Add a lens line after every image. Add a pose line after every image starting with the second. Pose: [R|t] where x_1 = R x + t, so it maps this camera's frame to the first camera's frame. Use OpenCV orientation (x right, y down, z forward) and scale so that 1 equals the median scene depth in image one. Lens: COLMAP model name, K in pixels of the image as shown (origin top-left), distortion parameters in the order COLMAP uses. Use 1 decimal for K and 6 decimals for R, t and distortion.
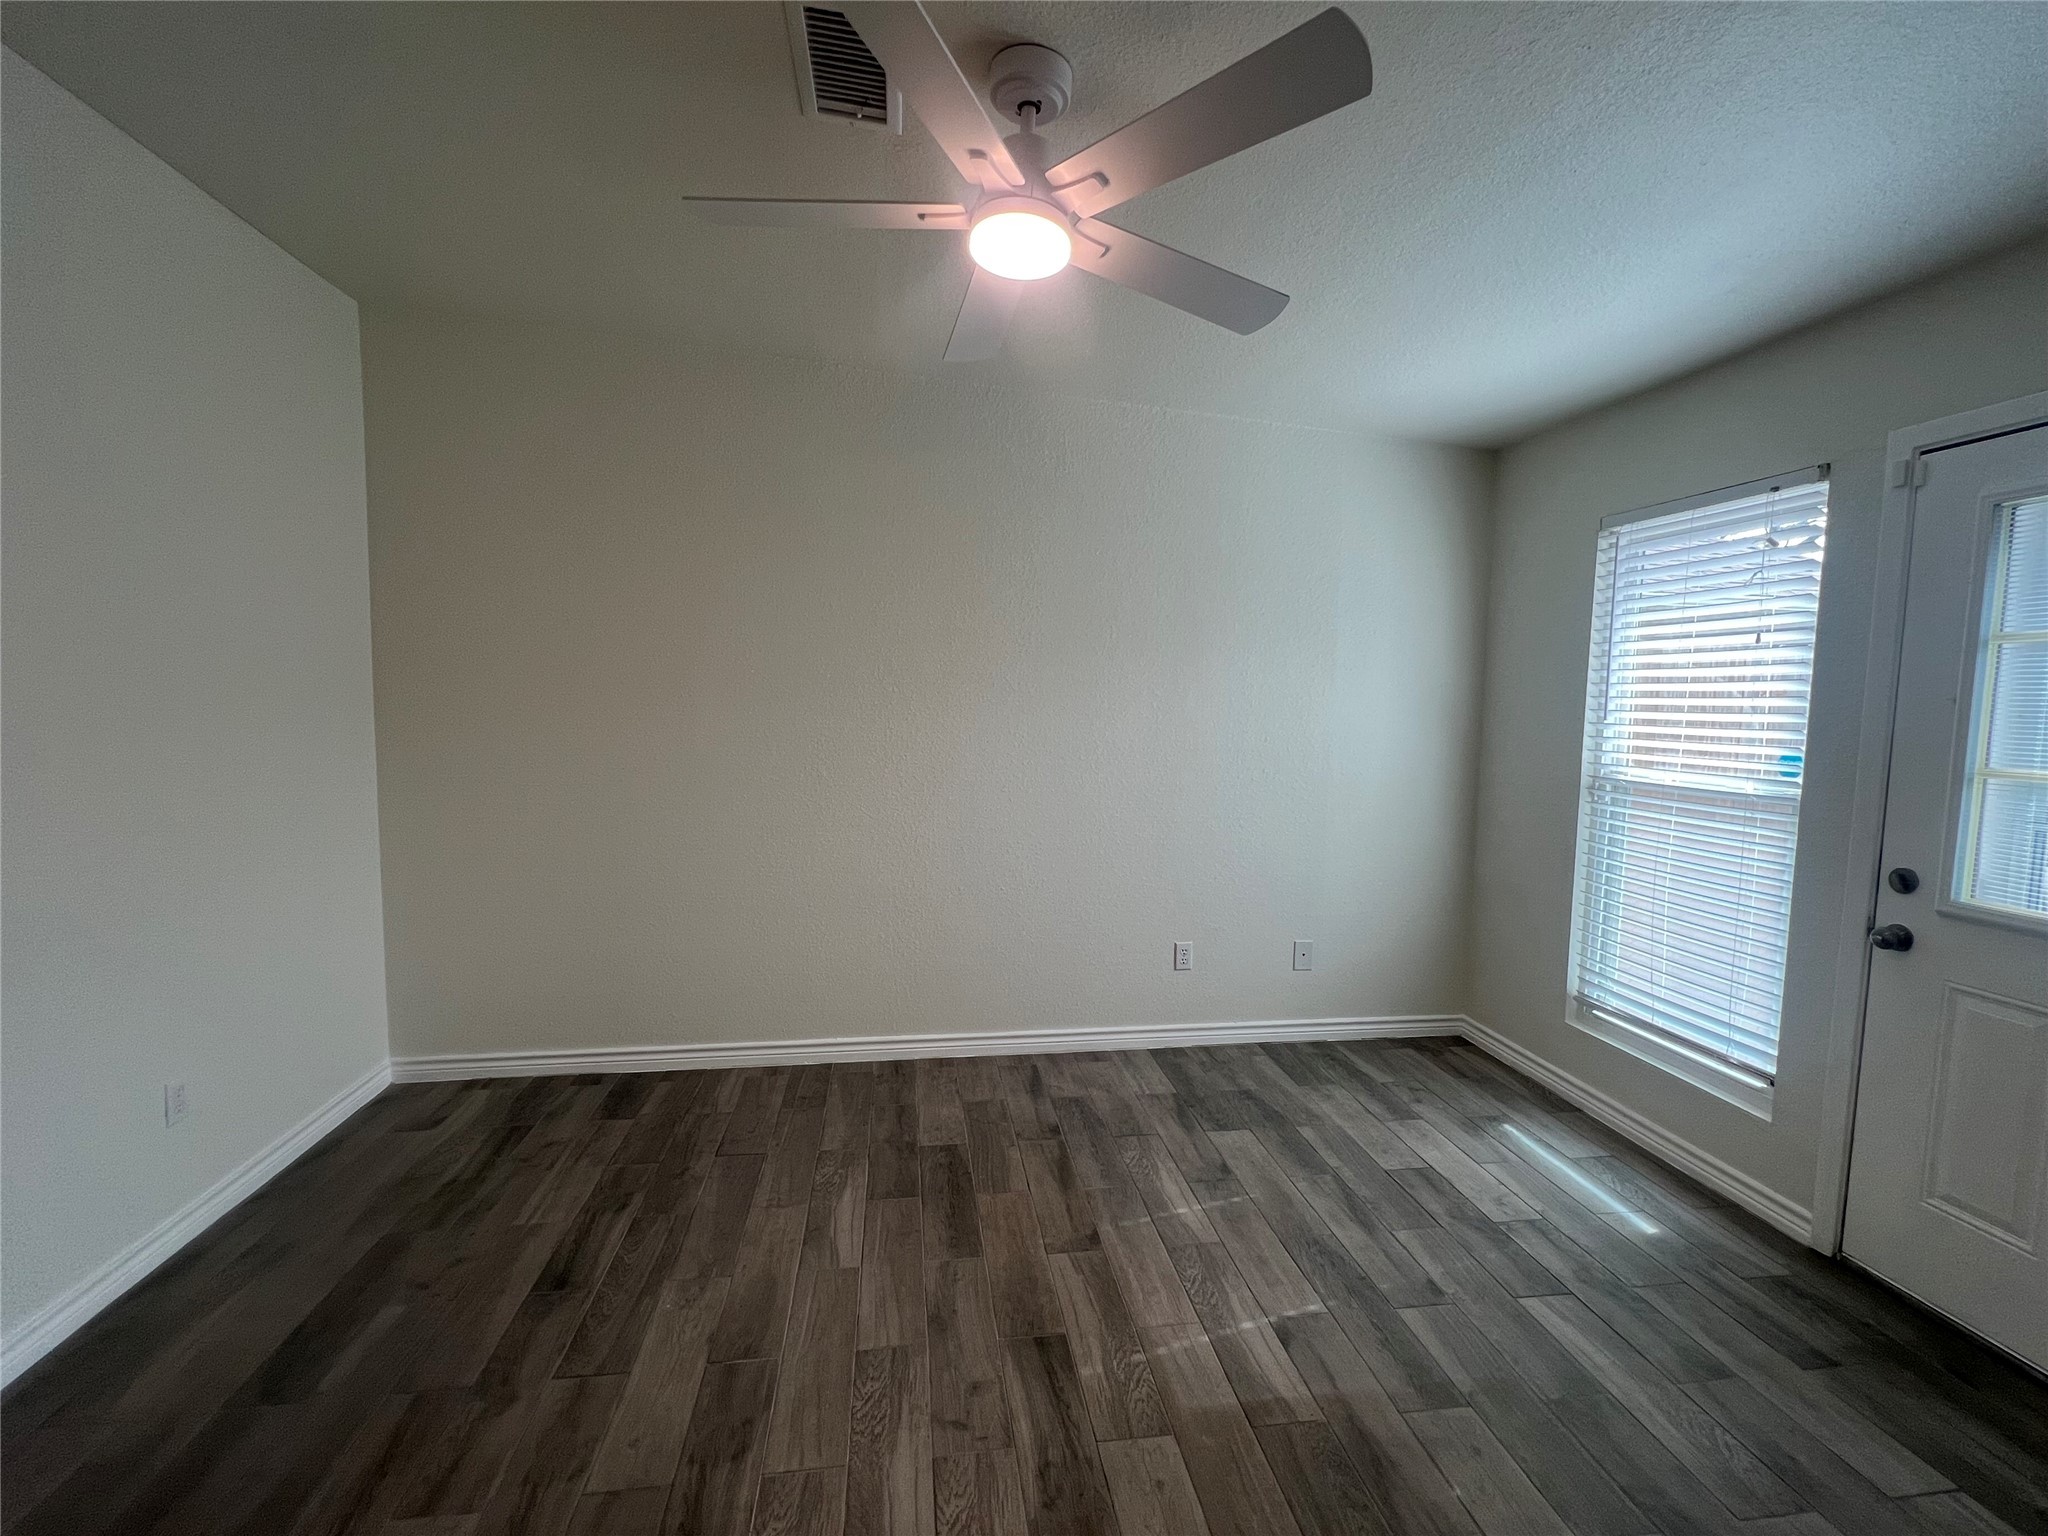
lens RADIAL K [[906.9, 0, 1027.7], [0, 906.9, 774.5], [0, 0, 1]] dist [-0.003211, 0.001026]
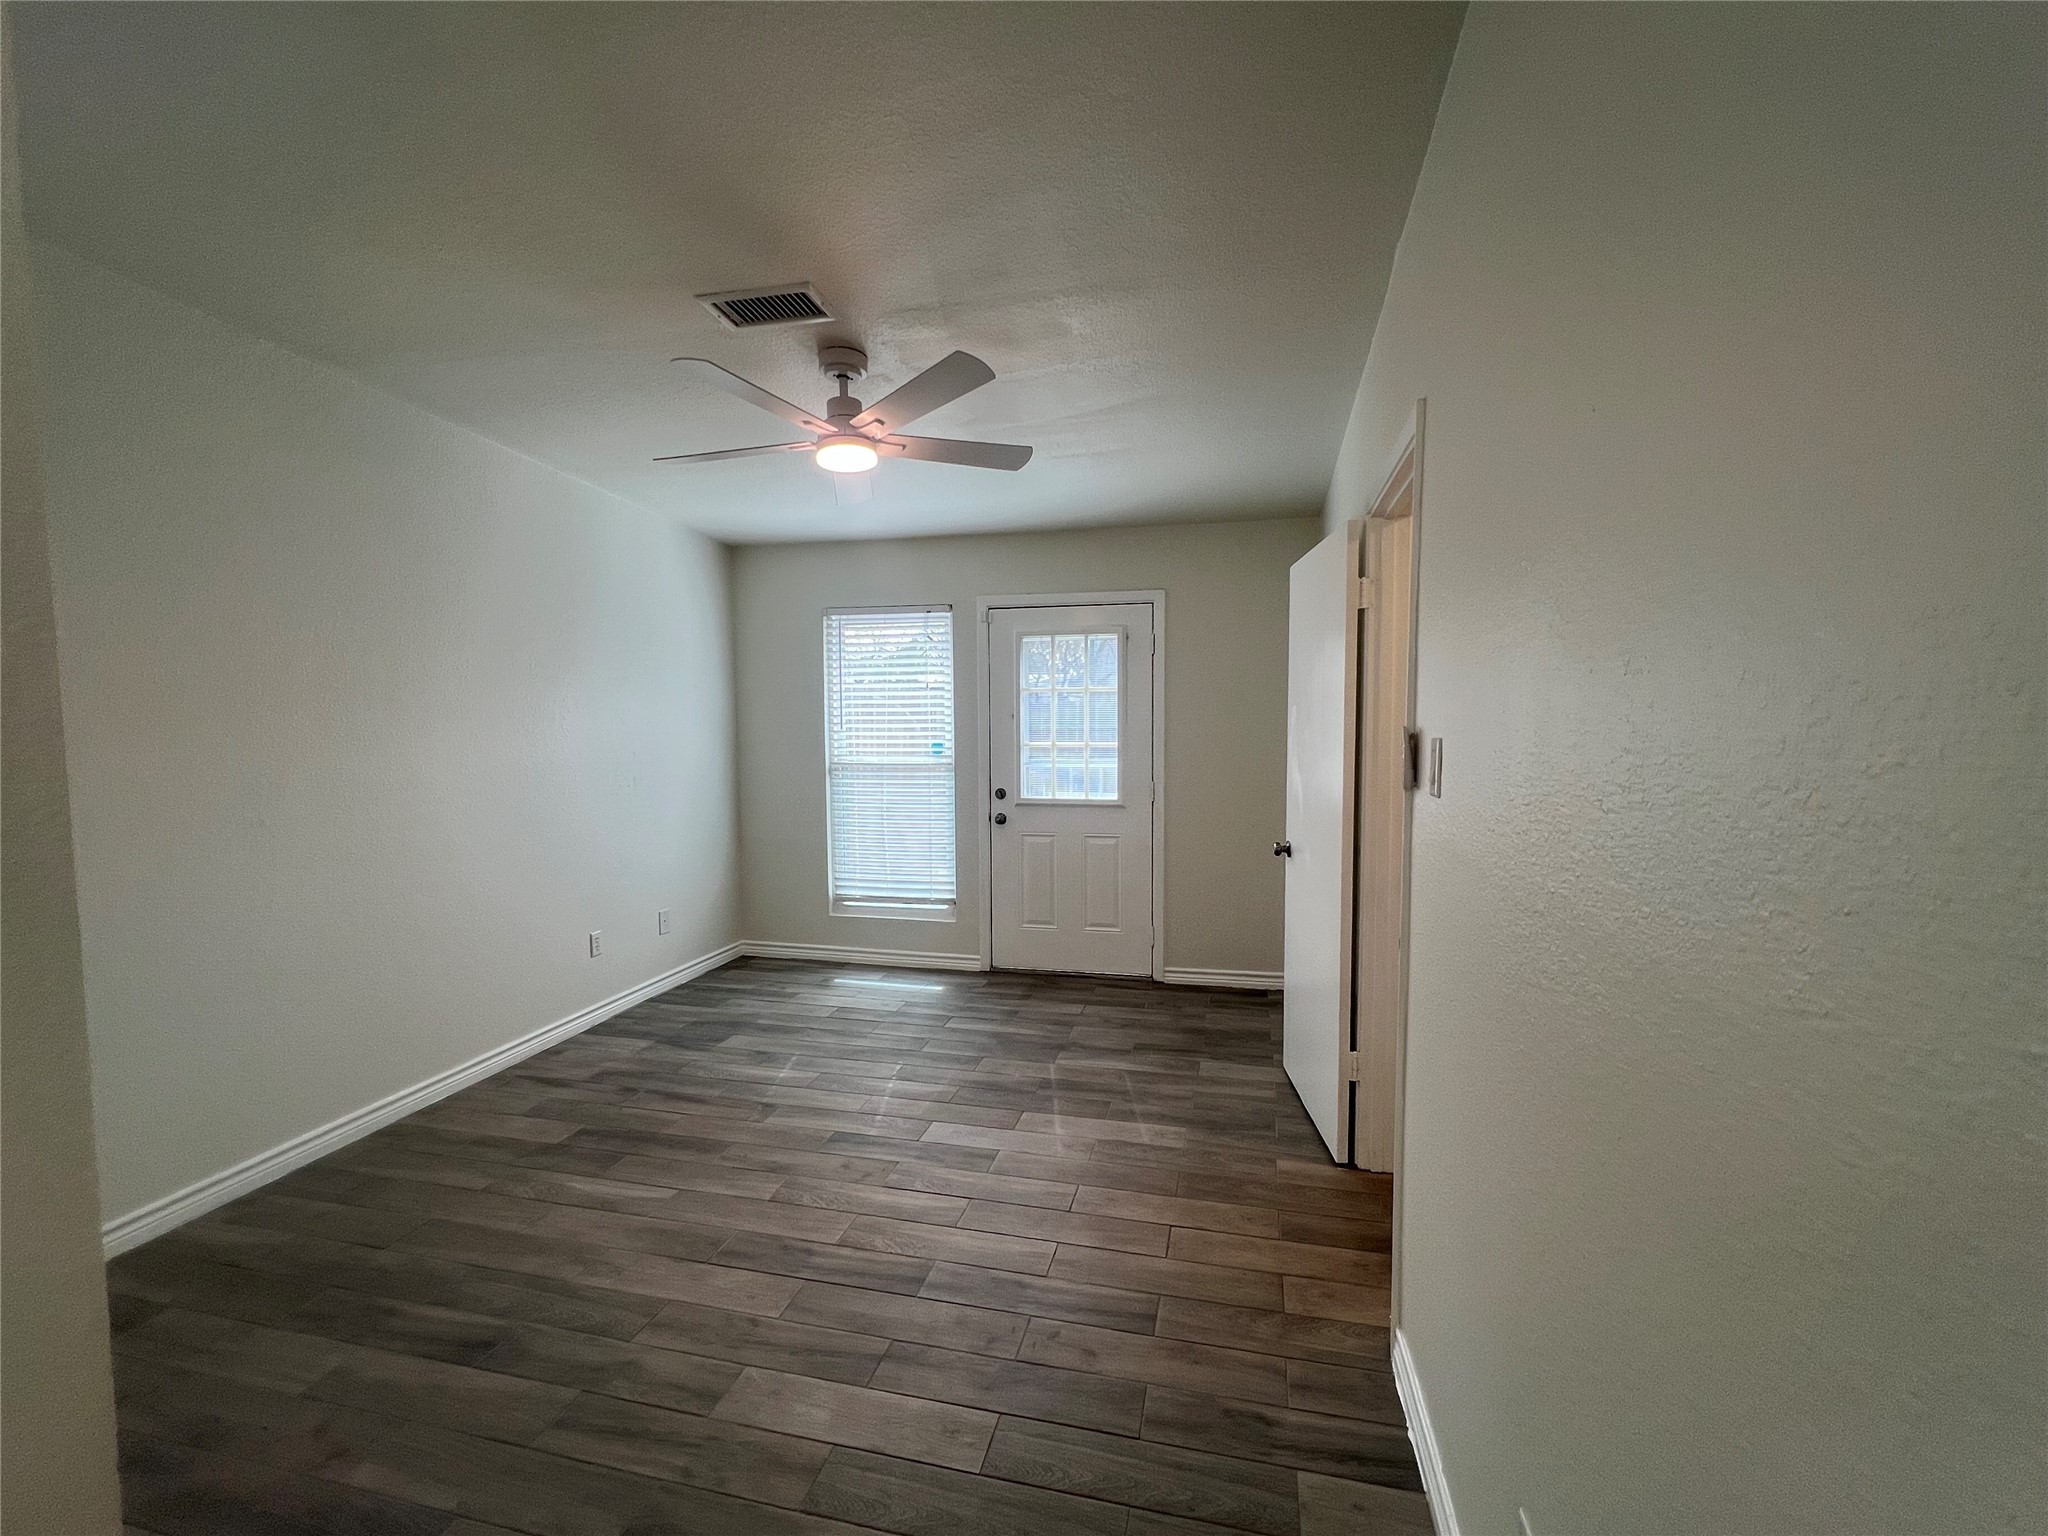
lens RADIAL K [[906.9, 0, 1027.7], [0, 906.9, 774.5], [0, 0, 1]] dist [-0.003211, 0.001026]
pose [[0.370104, -0.077003, 0.925794, -0.987864], [0.089699, 0.994865, 0.046889, -0.029089], [-0.924650, 0.065689, 0.375110, 0.058452]]
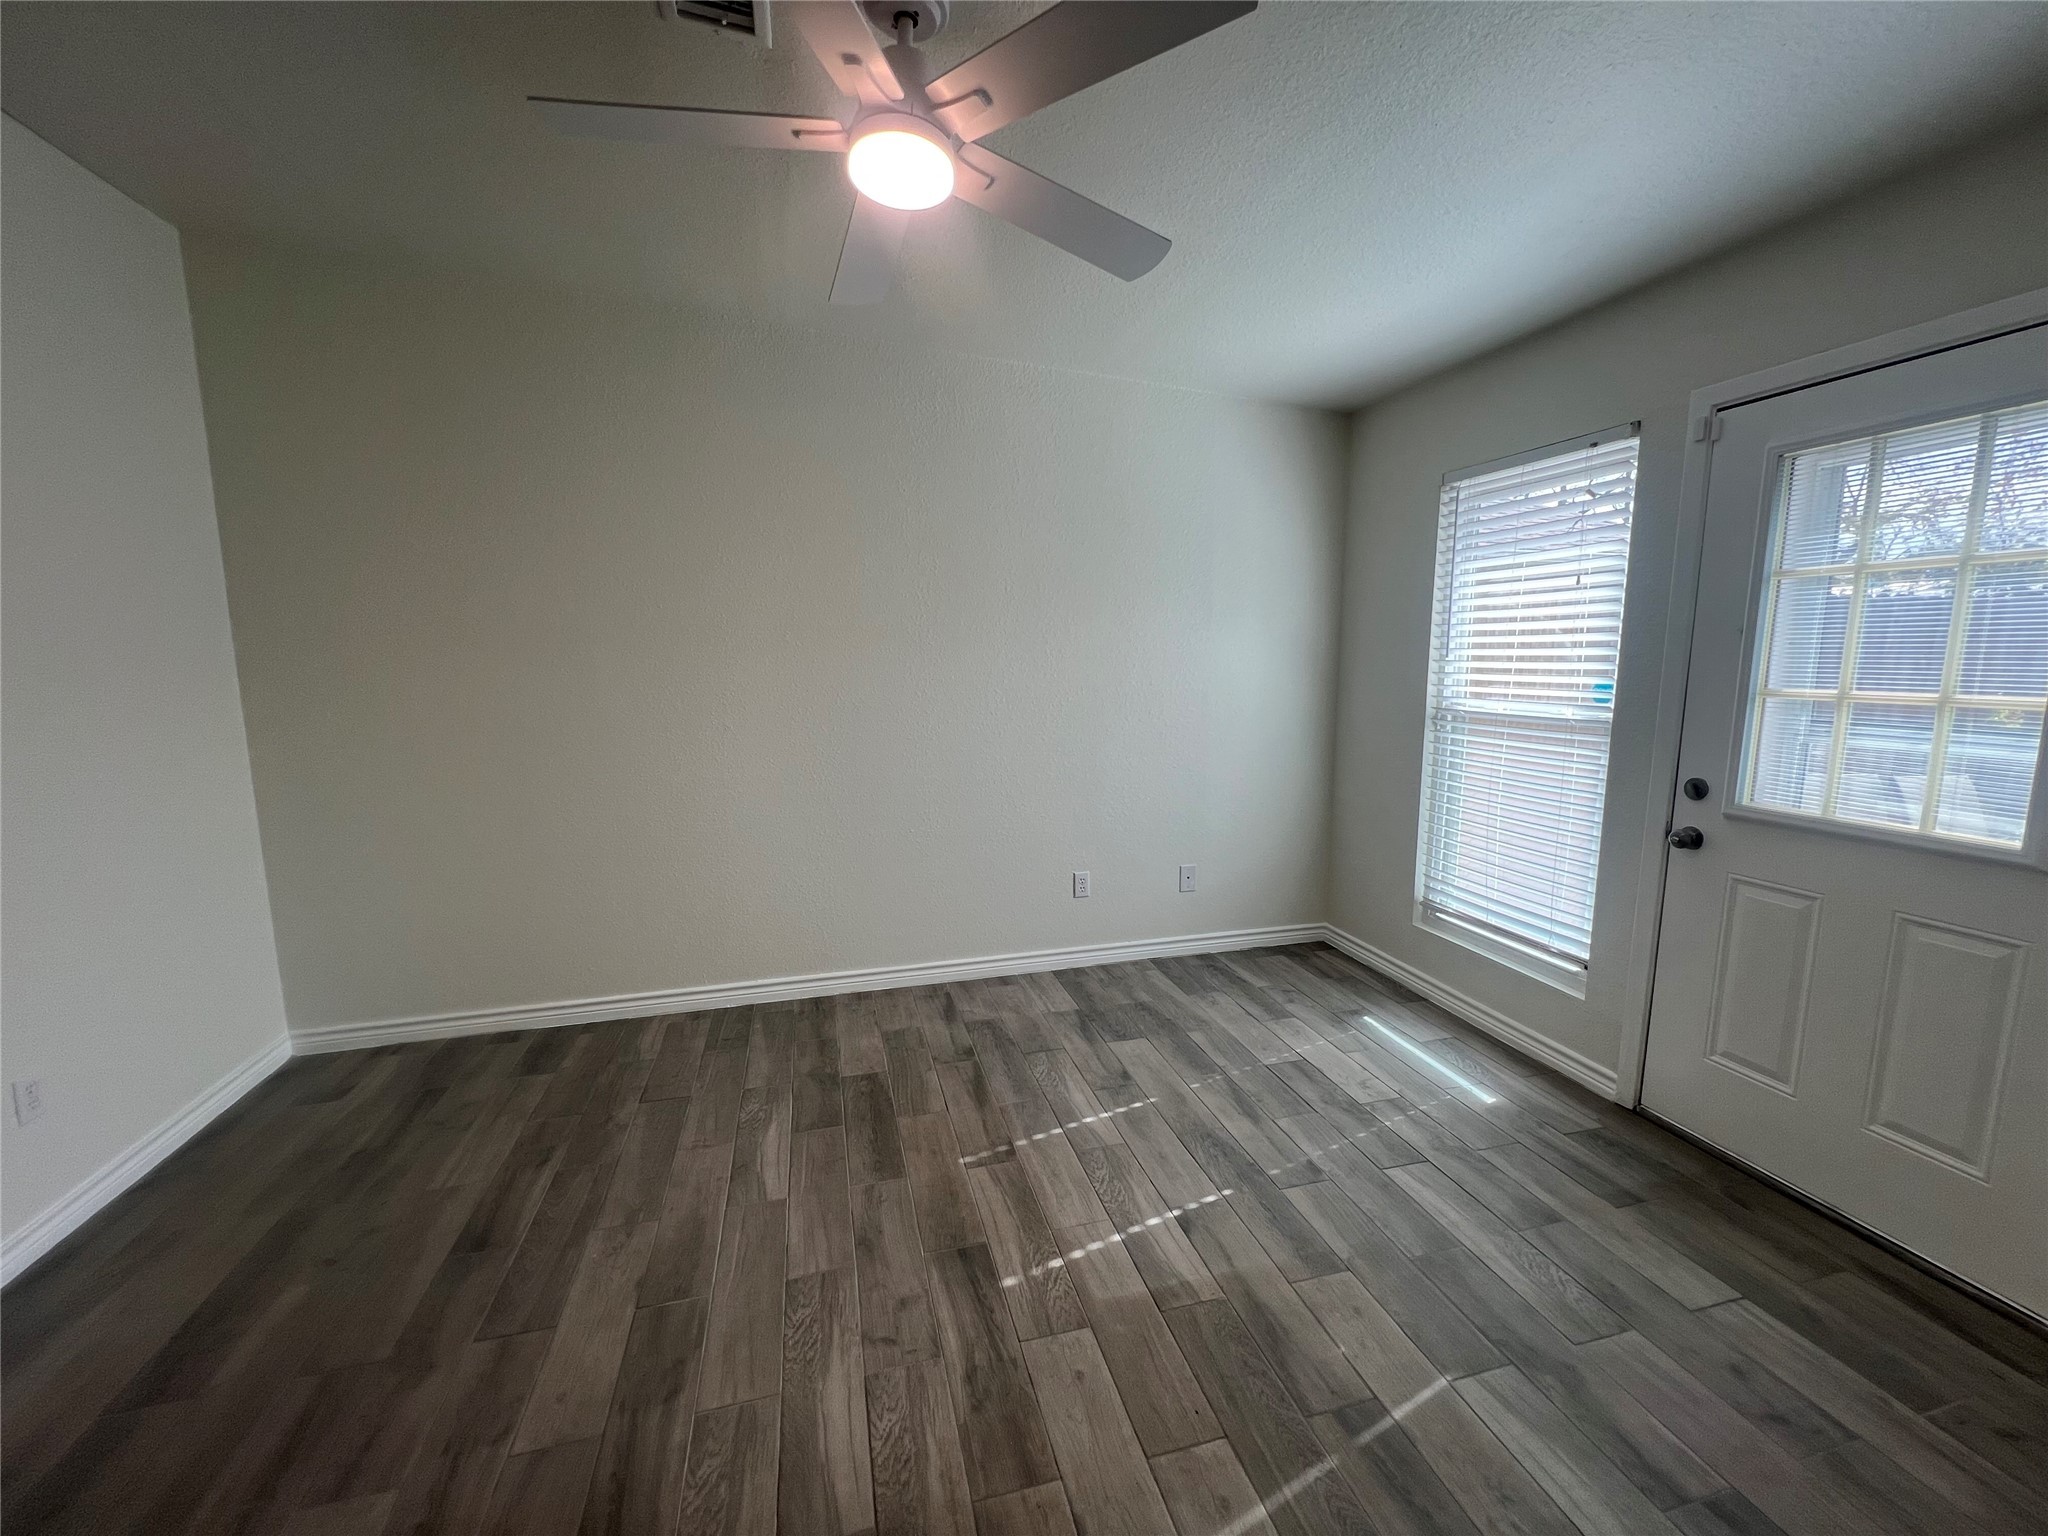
lens RADIAL K [[821.6, 0, 1028.5], [0, 821.6, 772.7], [0, 0, 1]] dist [-0.001719, 0.000075]
pose [[0.992657, -0.037752, 0.114923, 0.000272], [0.030858, 0.997649, 0.061185, 0.005210], [-0.116963, -0.057190, 0.991488, 0.052747]]
